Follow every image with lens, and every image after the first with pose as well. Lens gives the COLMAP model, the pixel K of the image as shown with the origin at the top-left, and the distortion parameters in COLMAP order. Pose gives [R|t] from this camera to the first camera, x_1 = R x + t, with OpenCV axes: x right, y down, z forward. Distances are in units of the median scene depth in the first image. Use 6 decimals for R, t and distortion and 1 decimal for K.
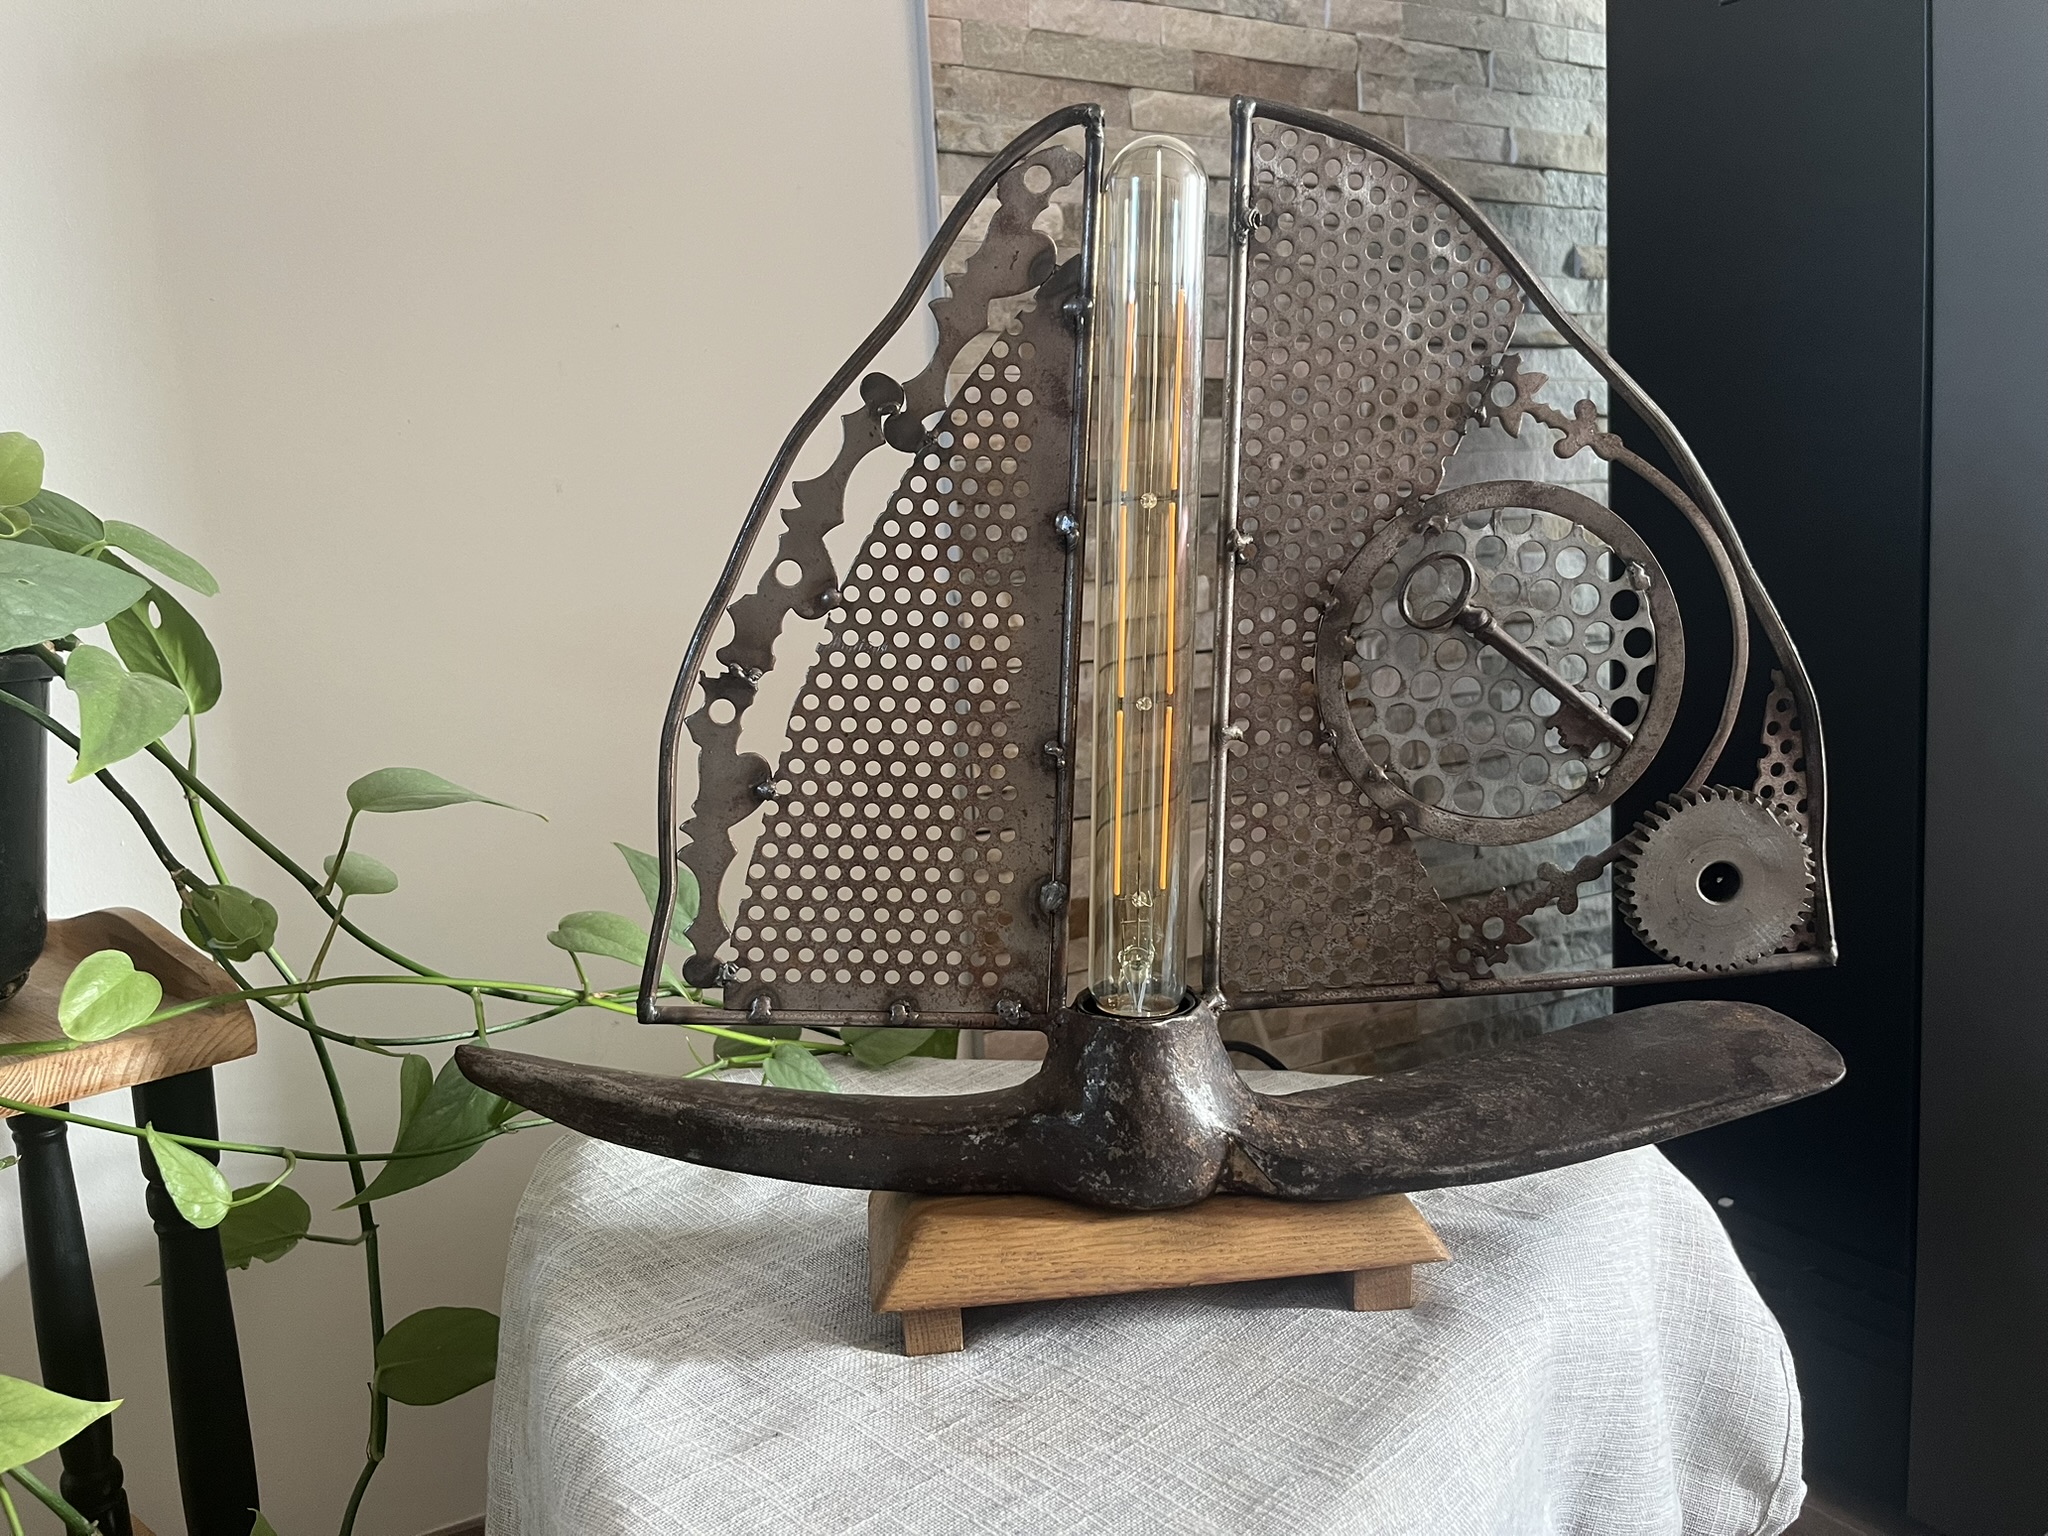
lens RADIAL K [[1574.1, 0, 1035.9], [0, 1574.1, 771.7], [0, 0, 1]] dist [0.067095, -0.113233]
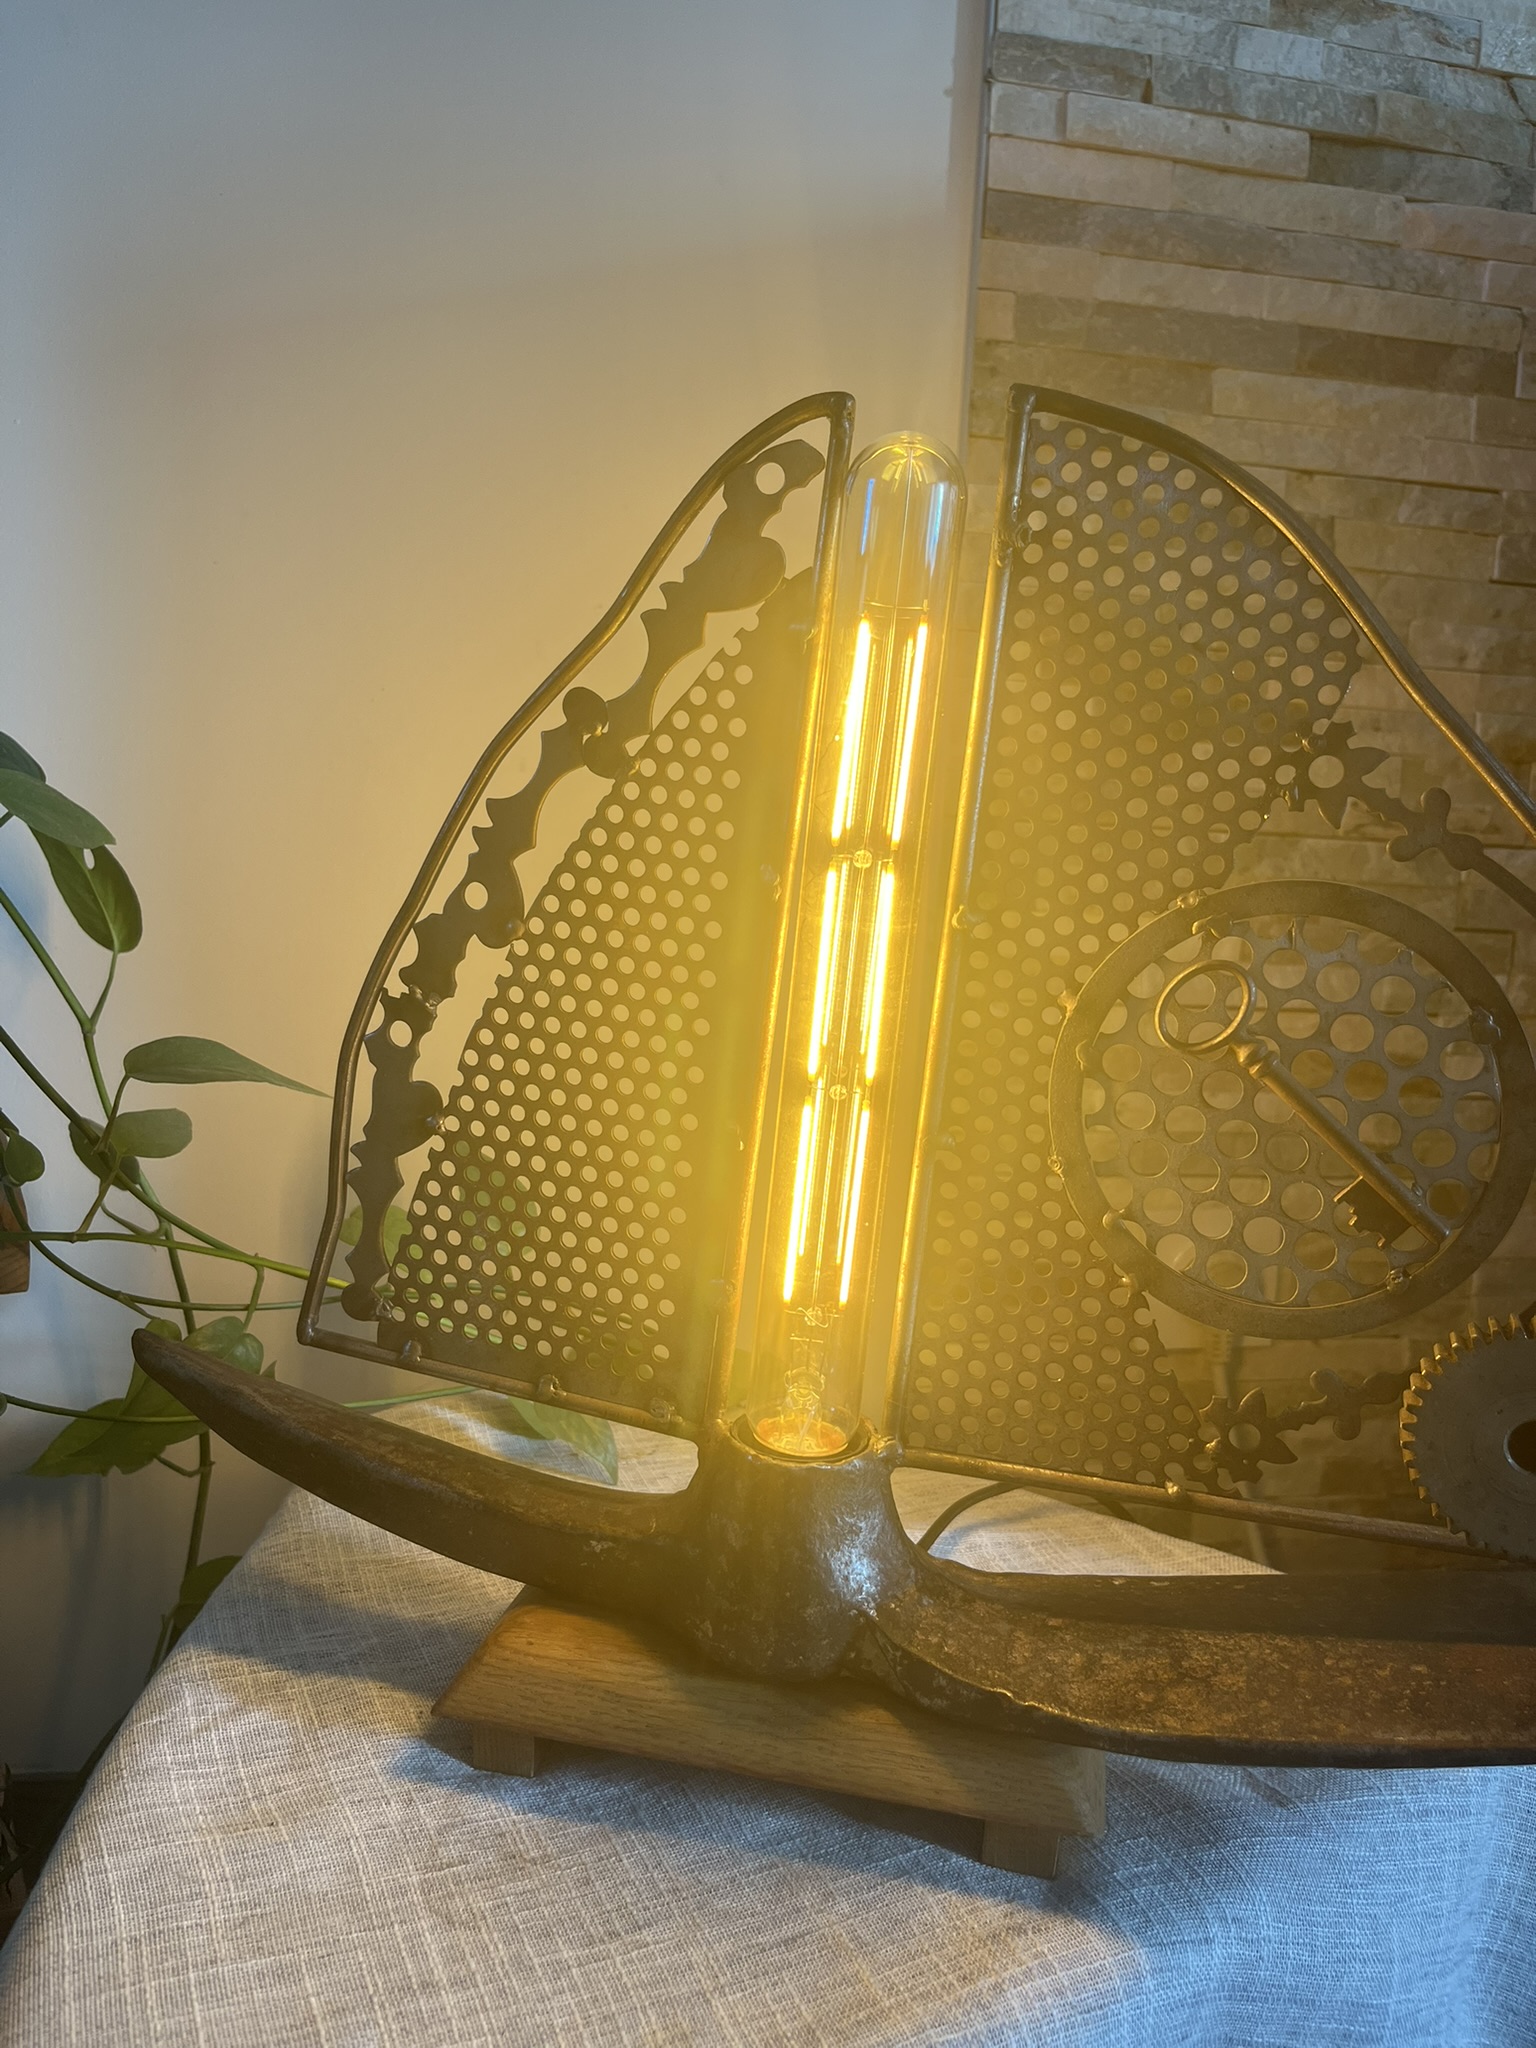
lens RADIAL K [[1574.1, 0, 771.7], [0, 1574.1, 1043.0], [0, 0, 1]] dist [0.067095, -0.113233]
pose [[0.941193, 0.141054, -0.307016, 0.148306], [-0.141120, 0.989746, 0.022104, -0.042233], [0.306985, 0.022522, 0.951448, 0.088552]]
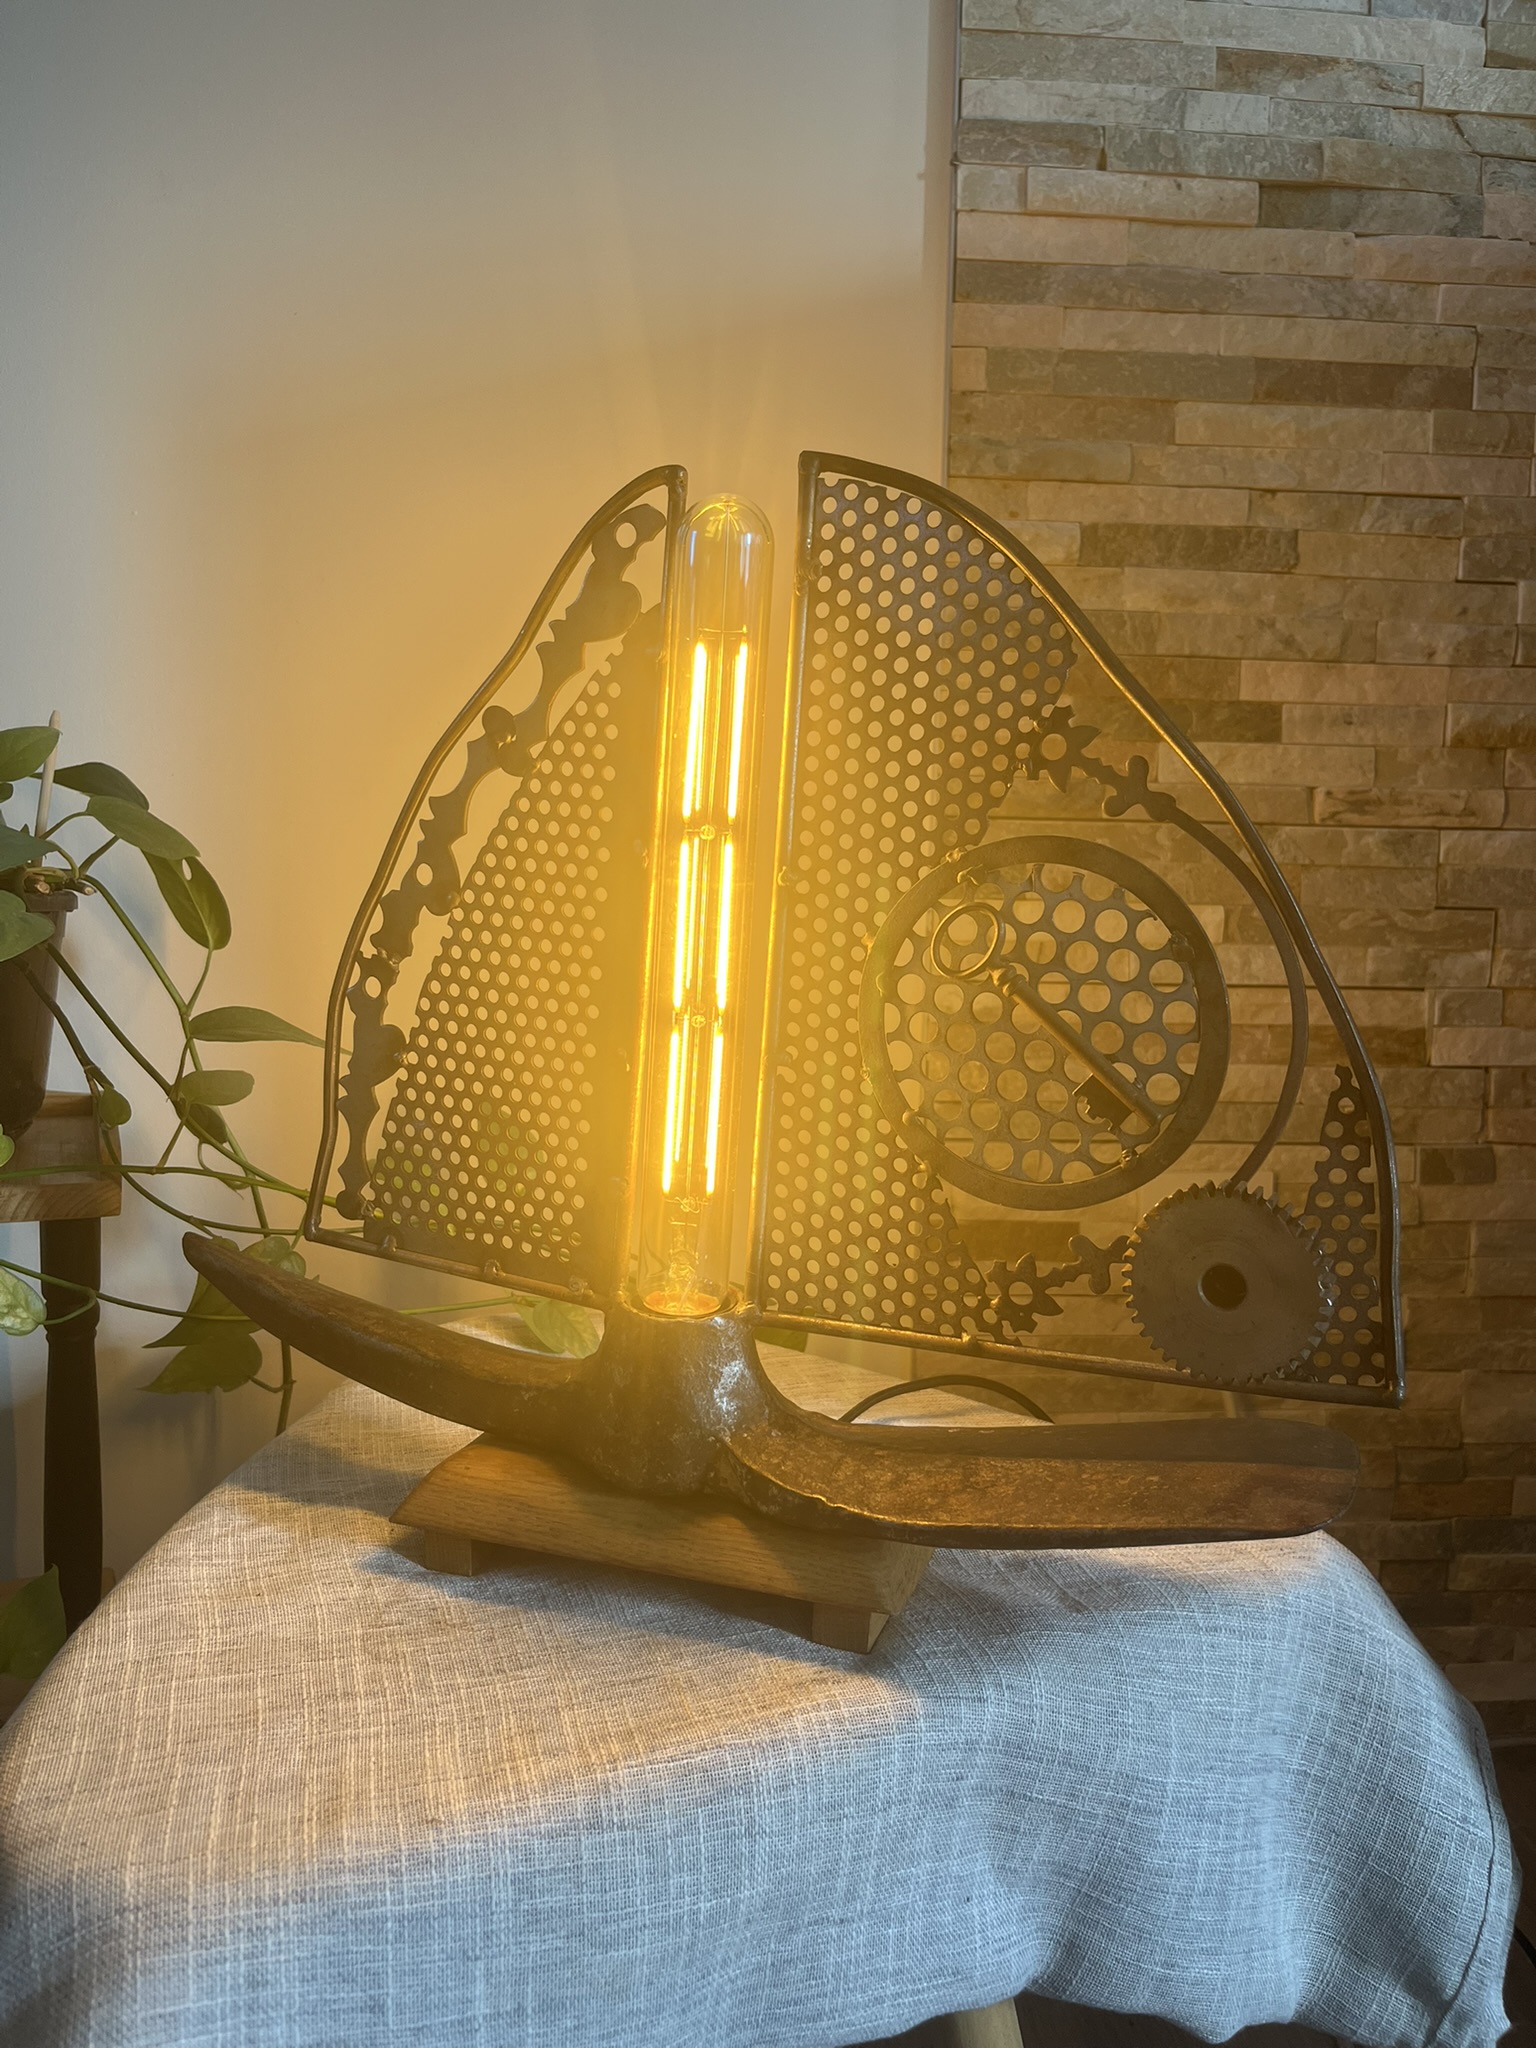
lens RADIAL K [[1574.1, 0, 774.7], [0, 1574.1, 1038.2], [0, 0, 1]] dist [0.067095, -0.113233]
pose [[0.900613, 0.117564, -0.418419, 0.283643], [-0.122987, 0.992308, 0.014091, -0.026902], [0.416858, 0.038769, 0.908145, 0.029013]]
